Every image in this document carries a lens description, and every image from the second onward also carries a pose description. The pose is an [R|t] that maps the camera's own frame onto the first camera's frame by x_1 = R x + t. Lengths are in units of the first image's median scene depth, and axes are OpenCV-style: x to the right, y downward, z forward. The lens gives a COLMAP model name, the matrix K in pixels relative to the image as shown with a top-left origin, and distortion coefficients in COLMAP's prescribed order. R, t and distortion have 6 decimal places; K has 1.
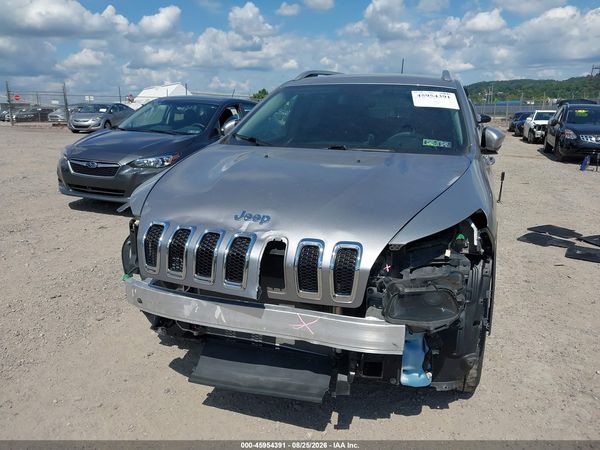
lens RADIAL K [[494.2, 0, 295.4], [0, 494.2, 223.5], [0, 0, 1]] dist [-0.006037, -0.006341]
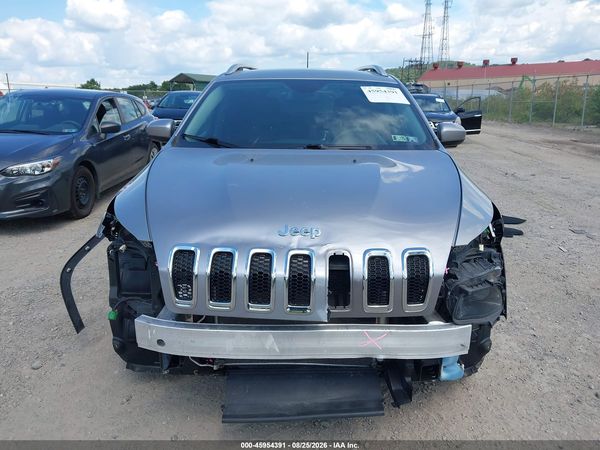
lens RADIAL K [[490.2, 0, 309.3], [0, 490.2, 225.9], [0, 0, 1]] dist [-0.002386, -0.001659]
pose [[0.941922, -0.091632, 0.323089, -0.305461], [0.083676, 0.995751, 0.038459, -0.047101], [-0.325240, -0.009191, 0.945587, 0.127504]]
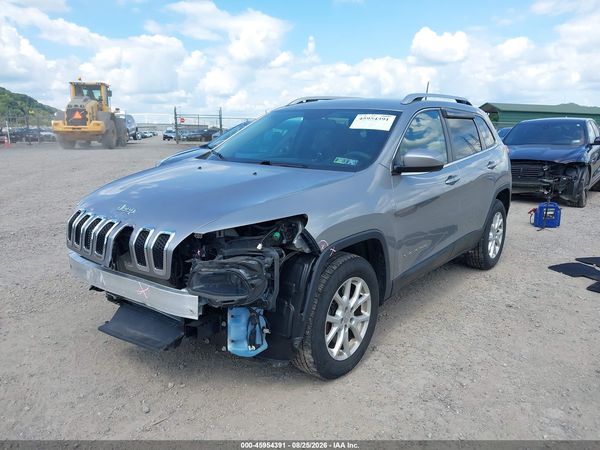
lens RADIAL K [[501.0, 0, 300.0], [0, 501.0, 225.0], [0, 0, 1]] dist [0.005032, 0.001947]
pose [[0.954596, 0.055878, -0.292616, 0.655131], [-0.067853, 0.997216, -0.030928, 0.032588], [0.290073, 0.049378, 0.955730, -0.144999]]
